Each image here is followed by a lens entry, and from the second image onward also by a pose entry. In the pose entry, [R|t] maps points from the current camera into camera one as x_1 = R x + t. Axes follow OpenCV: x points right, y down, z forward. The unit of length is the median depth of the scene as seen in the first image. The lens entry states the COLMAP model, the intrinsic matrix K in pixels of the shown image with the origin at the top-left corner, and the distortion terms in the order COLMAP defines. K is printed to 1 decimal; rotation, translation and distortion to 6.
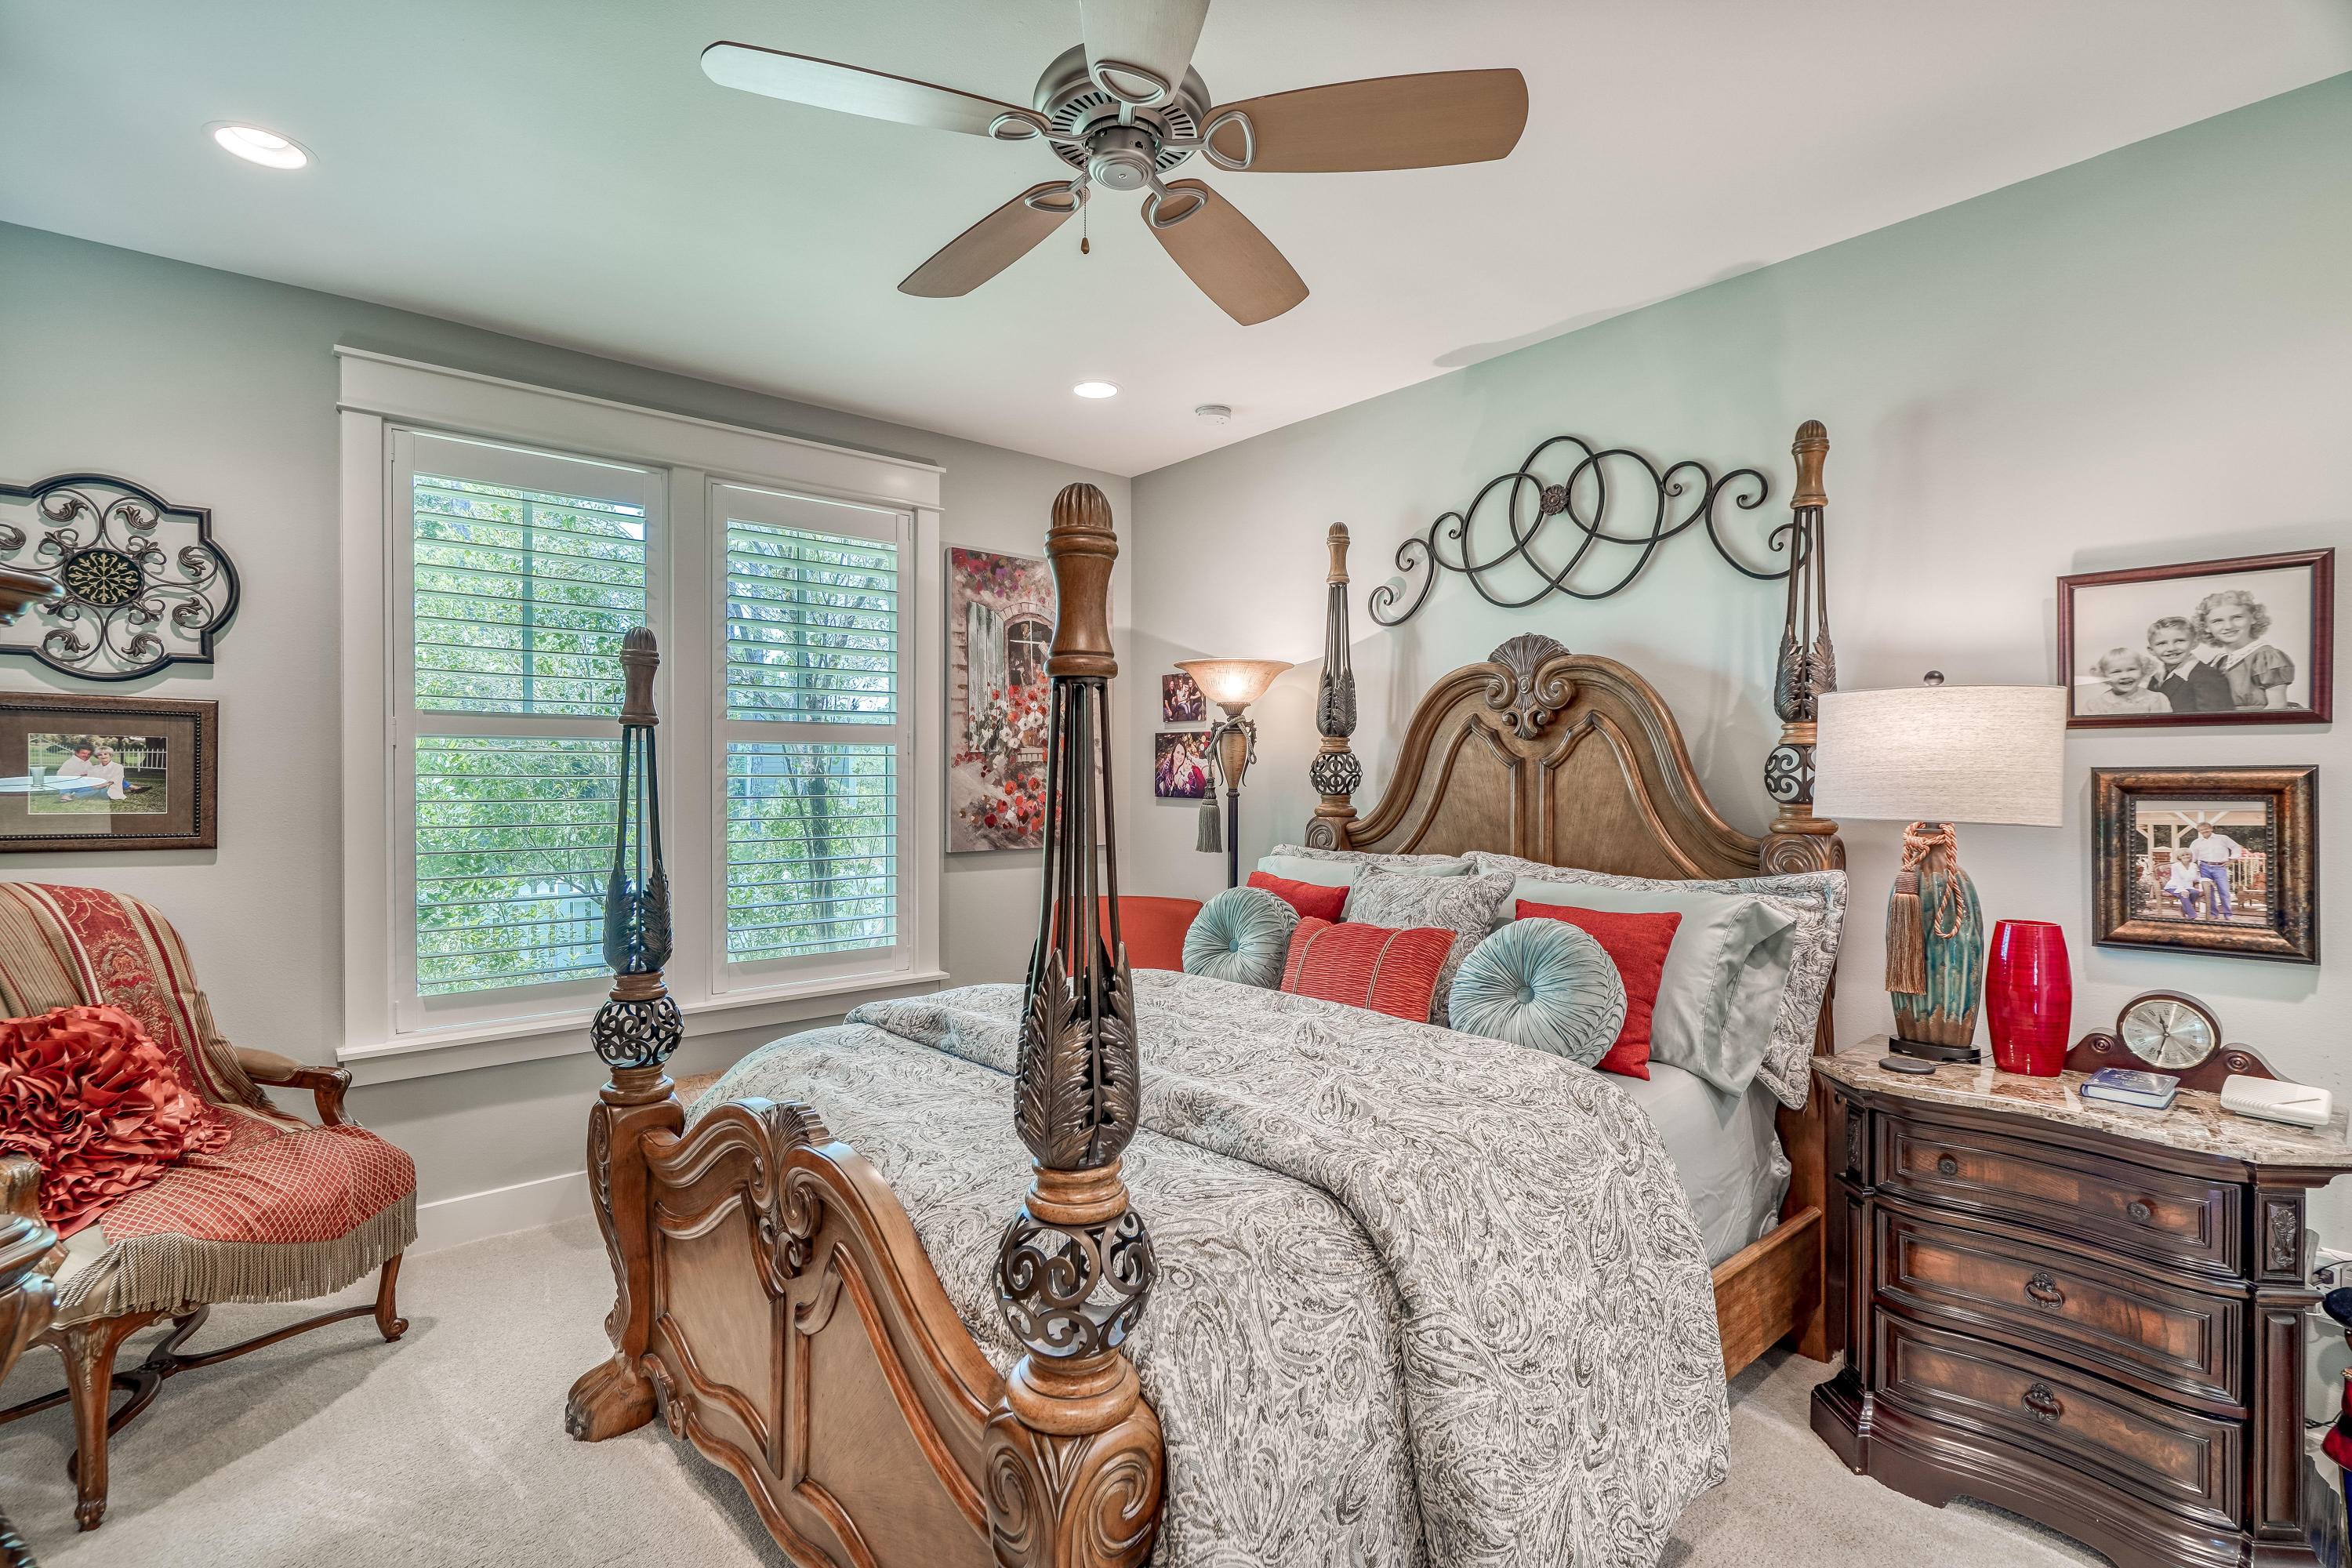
lens RADIAL K [[1089.6, 0, 1158.2], [0, 1089.6, 777.8], [0, 0, 1]] dist [-0.003560, 0.001607]
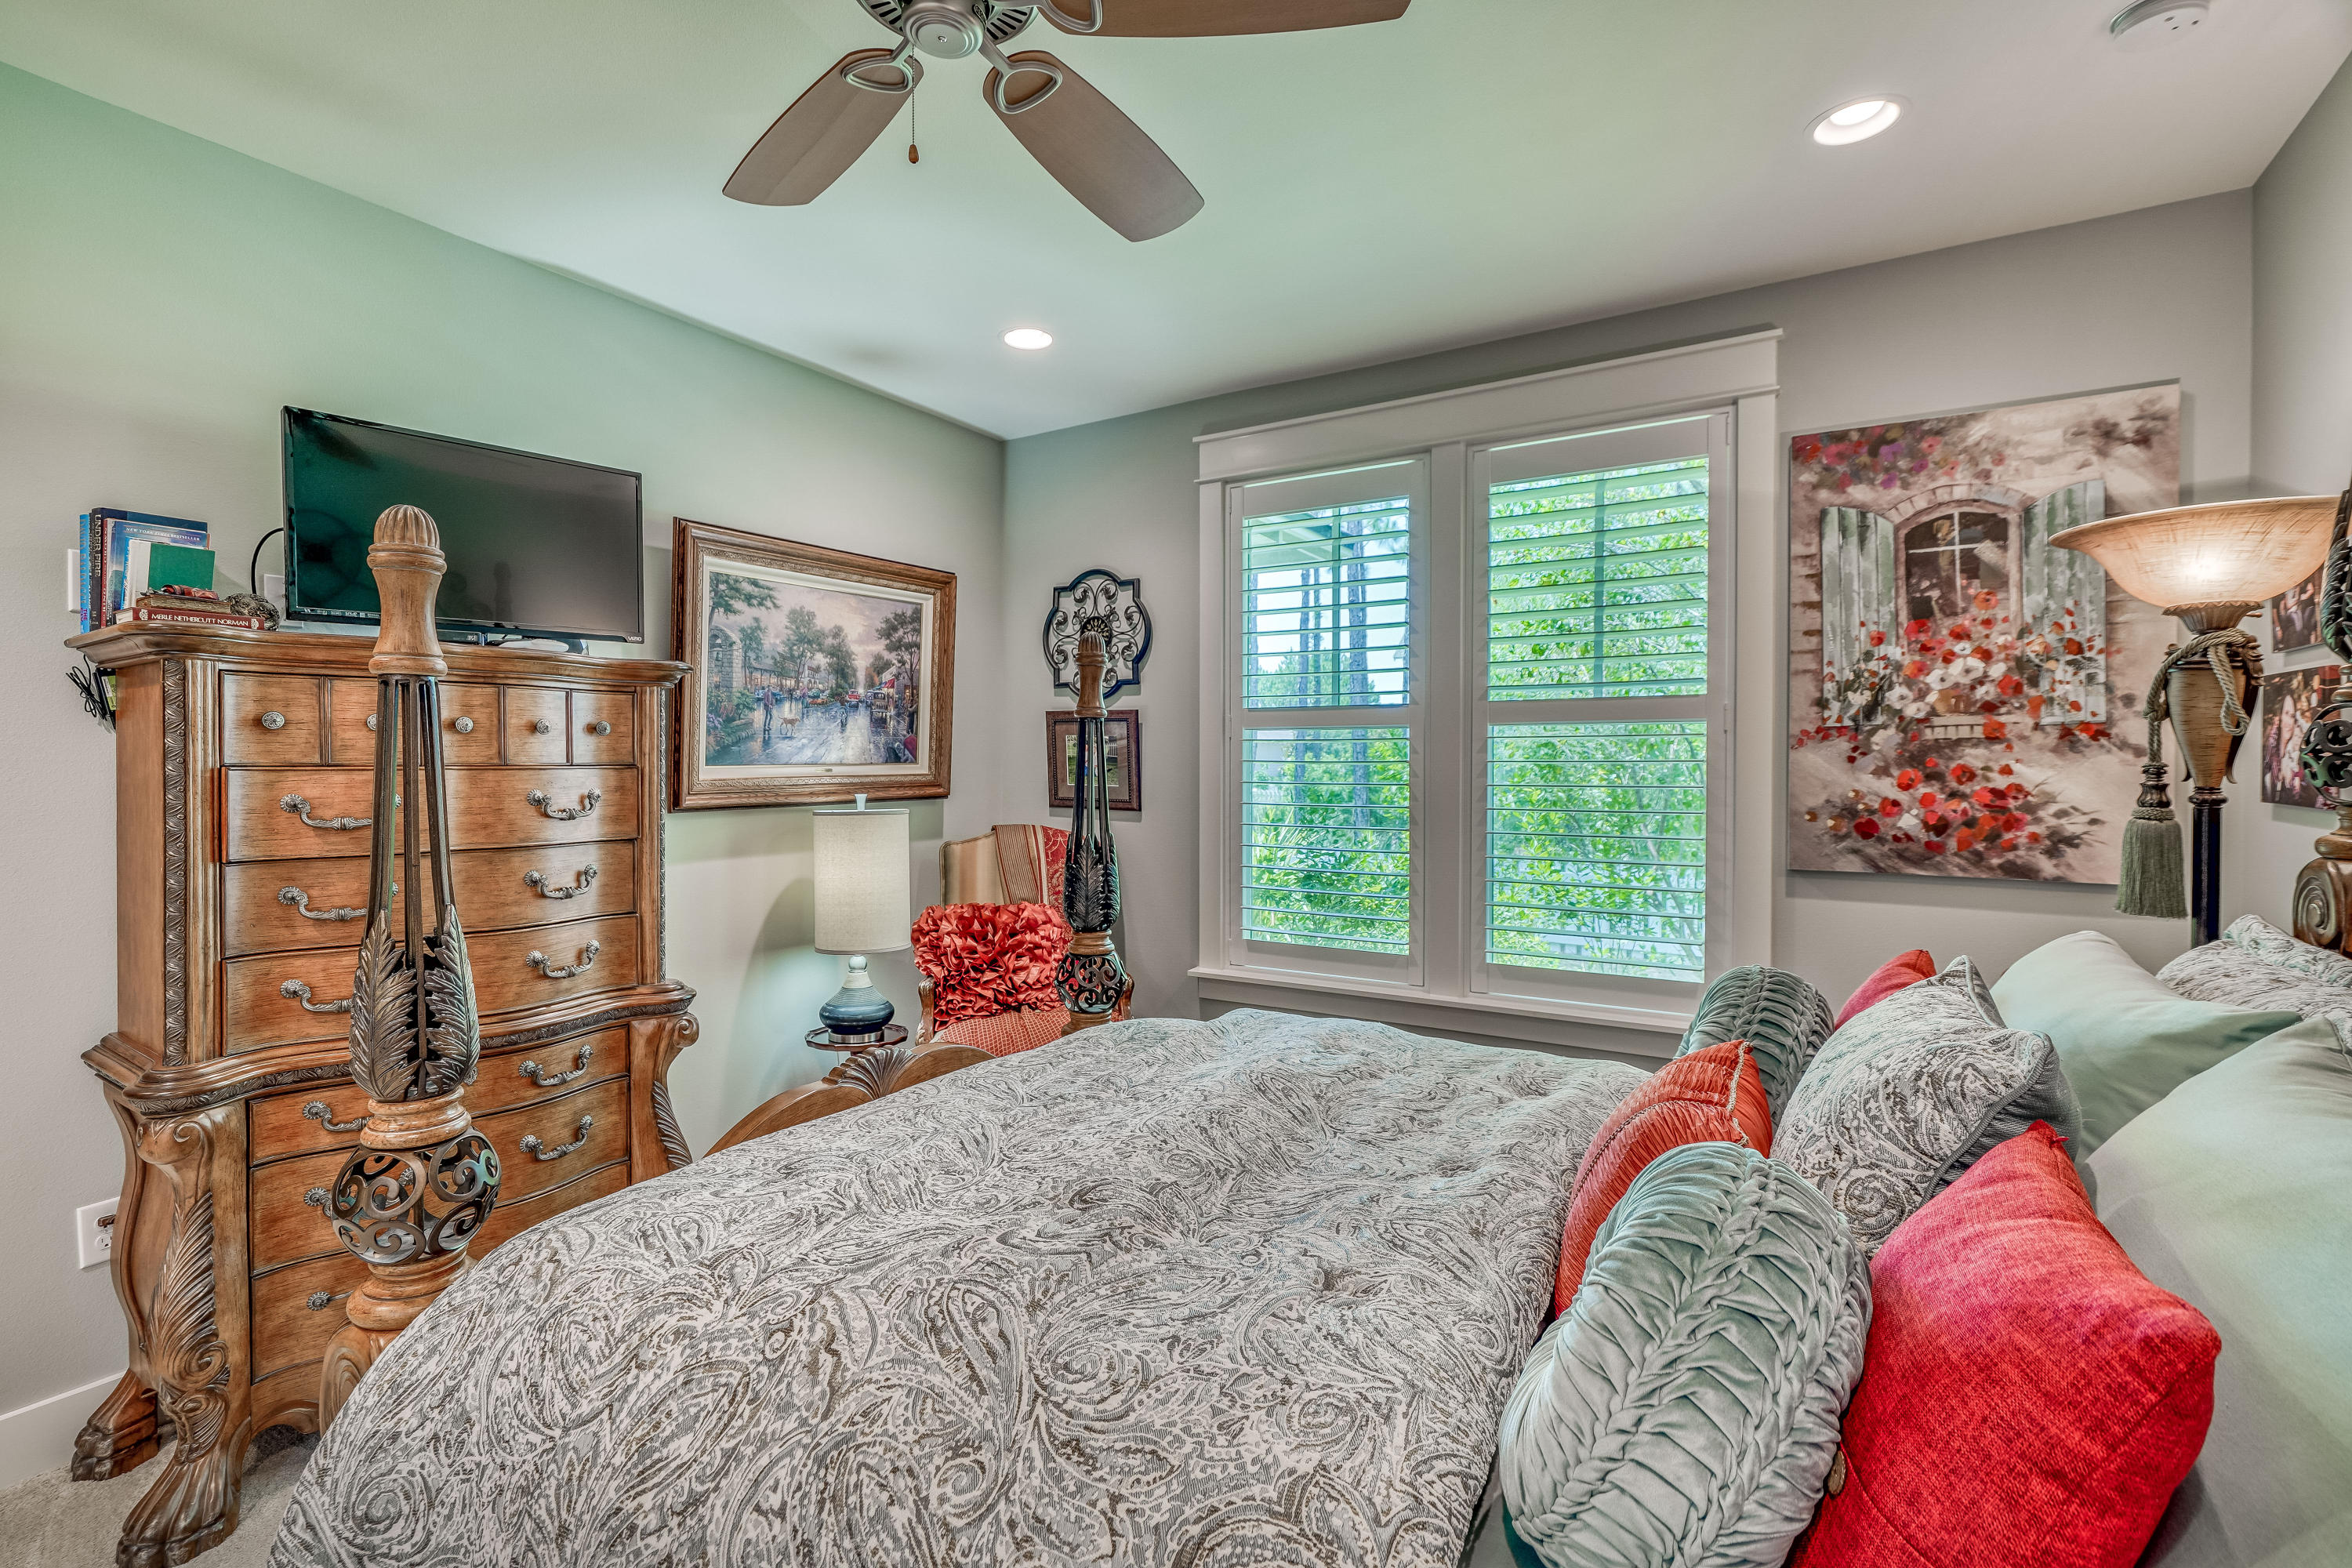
lens RADIAL K [[1089.6, 0, 1181.9], [0, 1089.6, 770.7], [0, 0, 1]] dist [-0.003560, 0.001607]
pose [[0.304882, 0.007818, -0.952358, 0.359120], [-0.002614, 0.999969, 0.007372, 0.000276], [0.952386, 0.000242, 0.304893, 0.405034]]
